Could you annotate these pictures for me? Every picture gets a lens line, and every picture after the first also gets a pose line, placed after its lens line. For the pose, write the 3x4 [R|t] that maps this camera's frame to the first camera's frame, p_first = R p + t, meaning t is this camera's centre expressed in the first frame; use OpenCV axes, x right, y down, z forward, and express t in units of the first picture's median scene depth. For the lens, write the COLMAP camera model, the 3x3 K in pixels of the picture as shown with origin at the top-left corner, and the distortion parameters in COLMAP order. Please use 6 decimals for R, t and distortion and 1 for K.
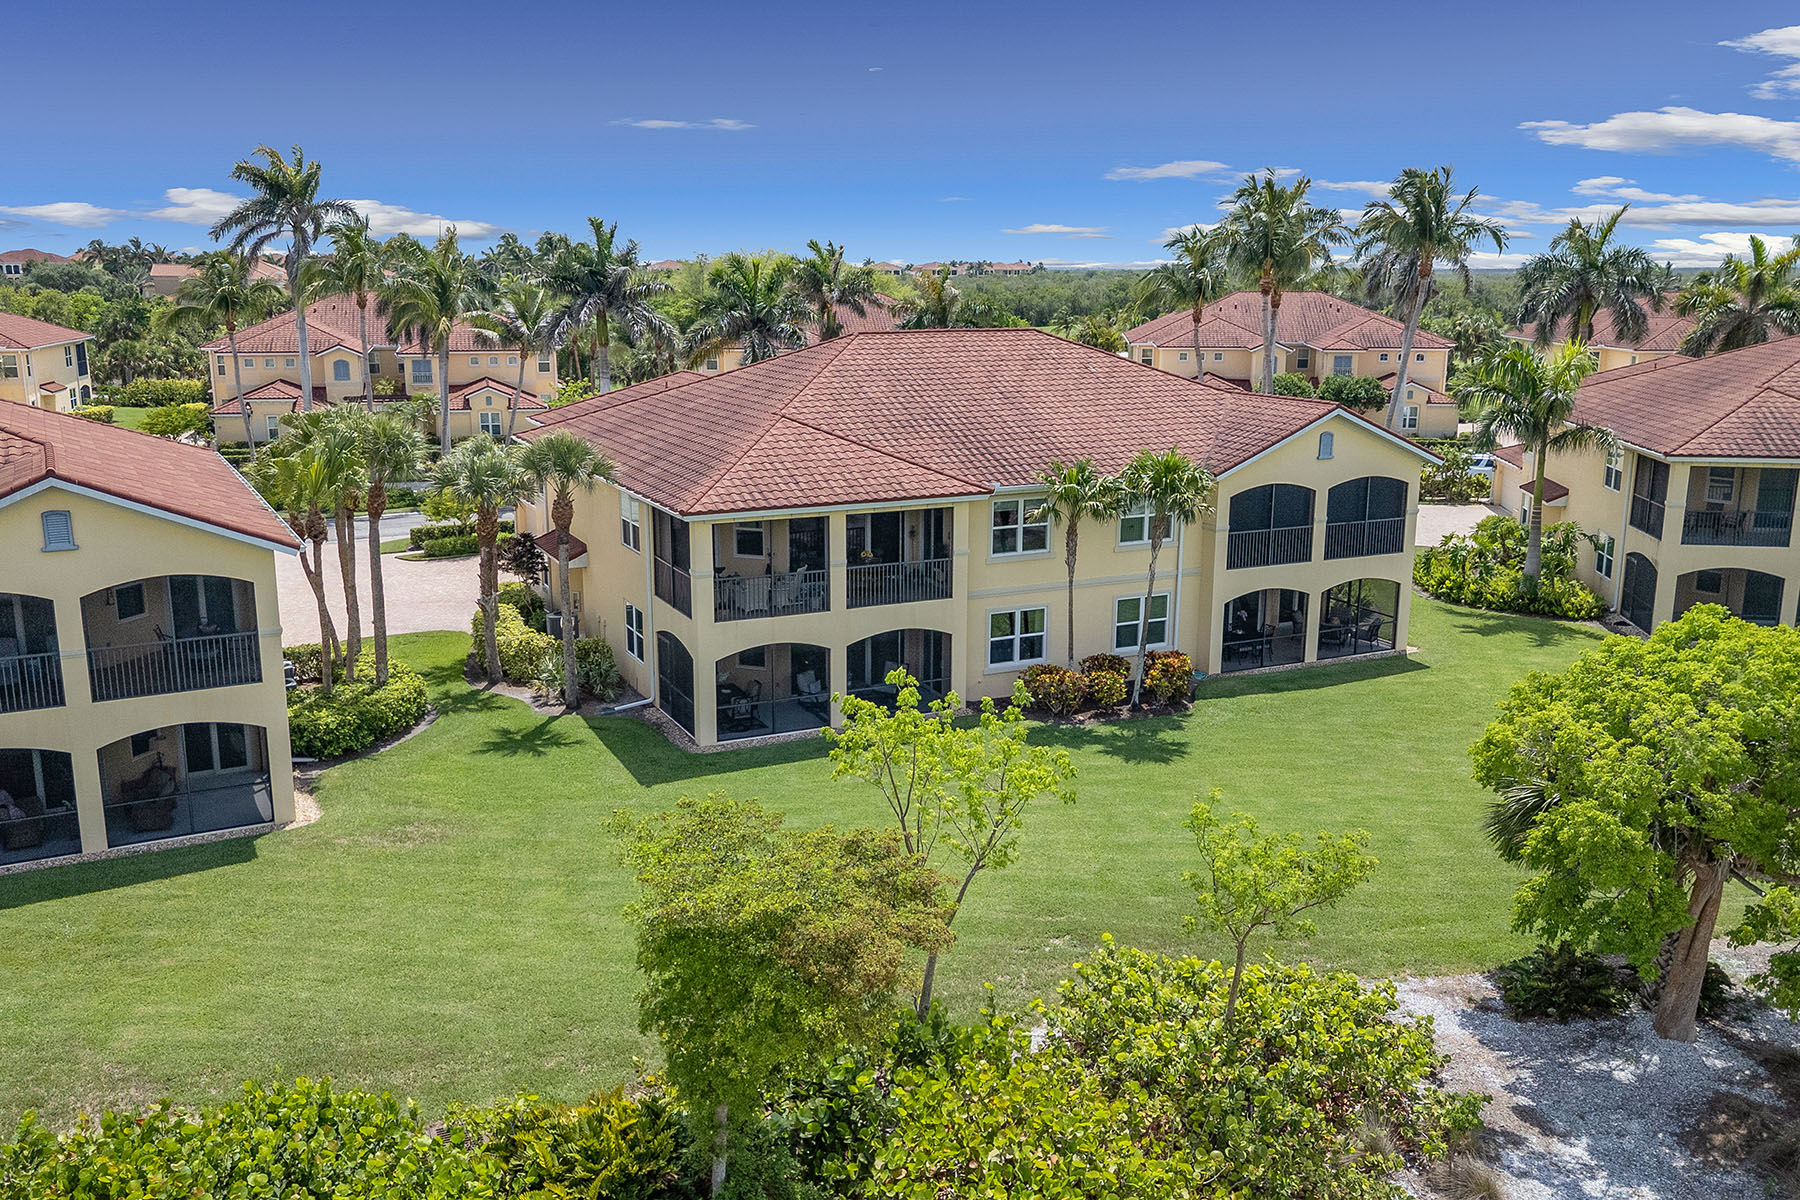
lens RADIAL K [[1490.3, 0, 900.0], [0, 1490.3, 600.0], [0, 0, 1]] dist [0.101976, -0.155314]
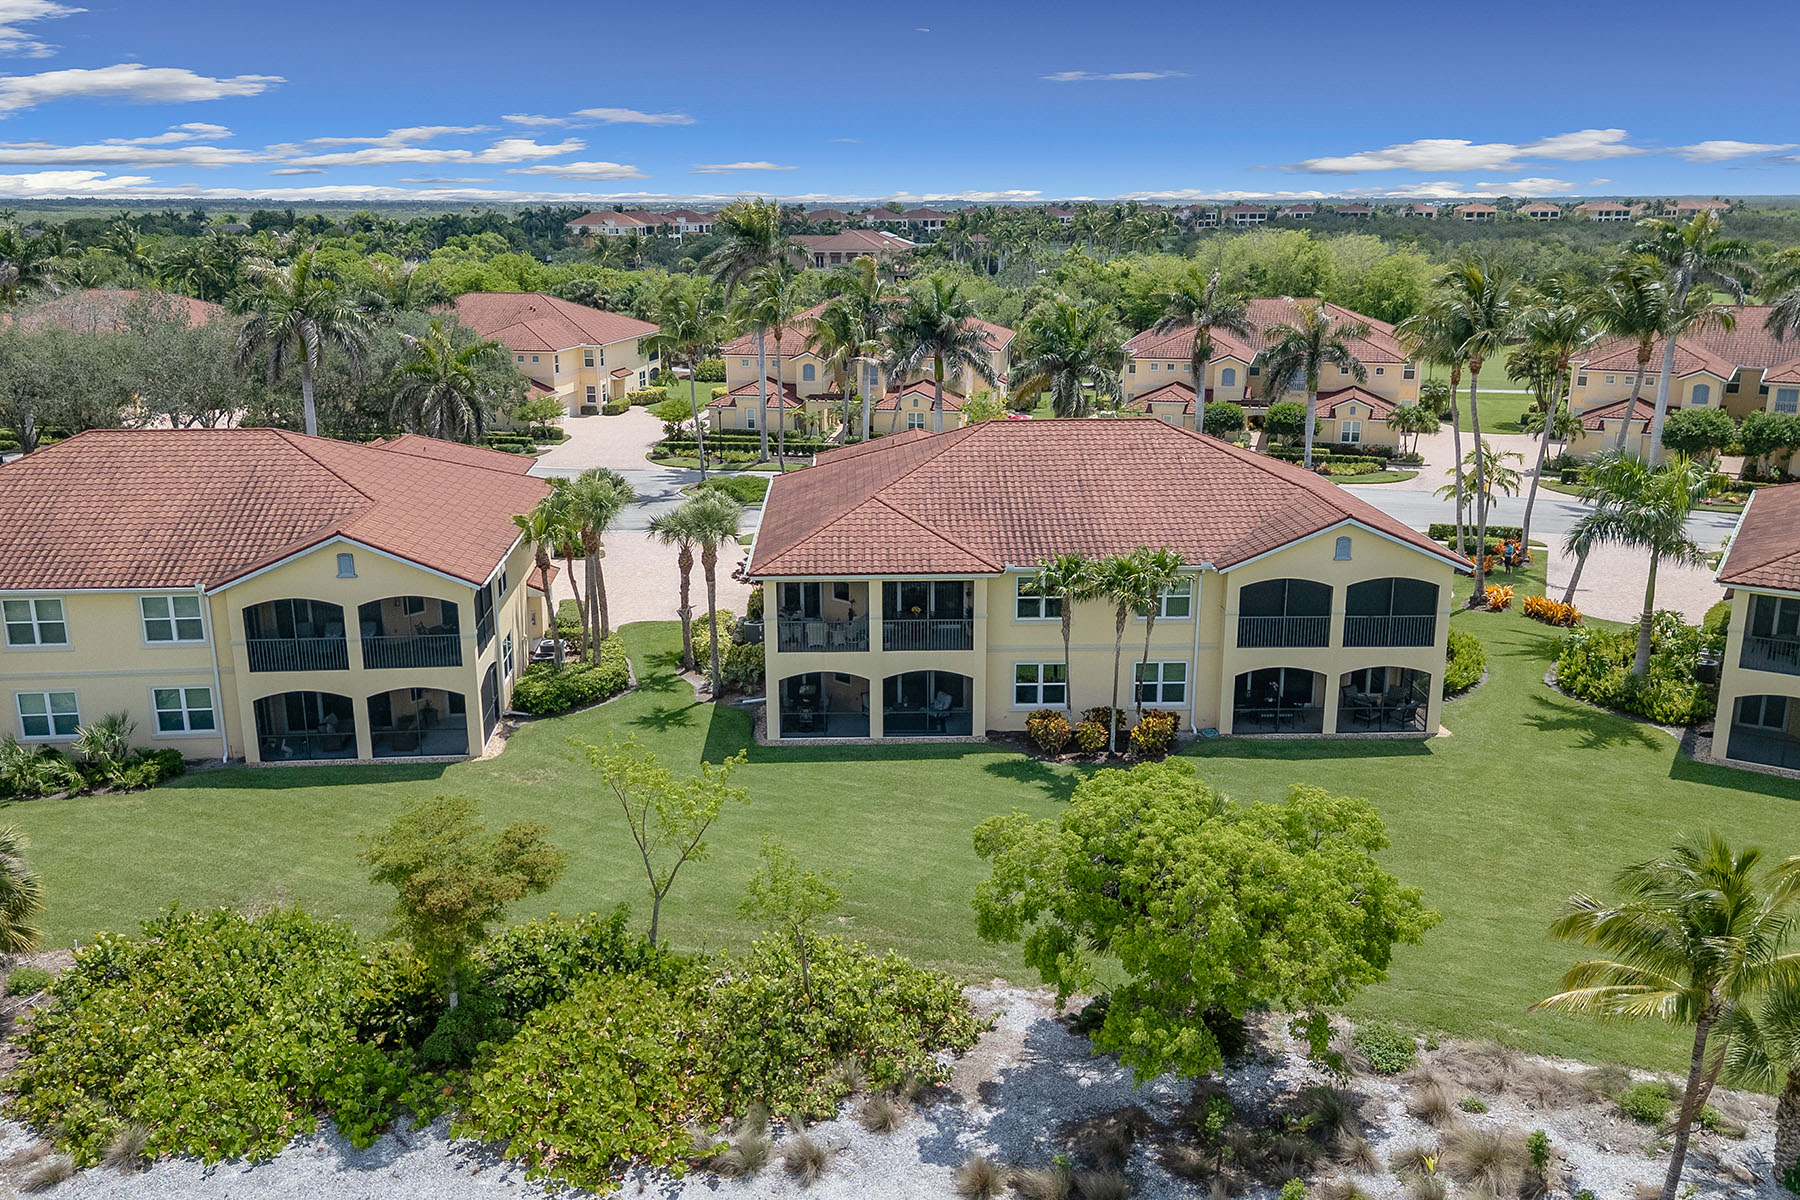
lens RADIAL K [[1490.3, 0, 900.0], [0, 1490.3, 600.0], [0, 0, 1]] dist [0.101976, -0.155314]
pose [[0.911265, 0.099602, -0.399593, 0.481831], [-0.082698, 0.994805, 0.059371, -0.114355], [0.403431, -0.021057, 0.914768, -0.193028]]
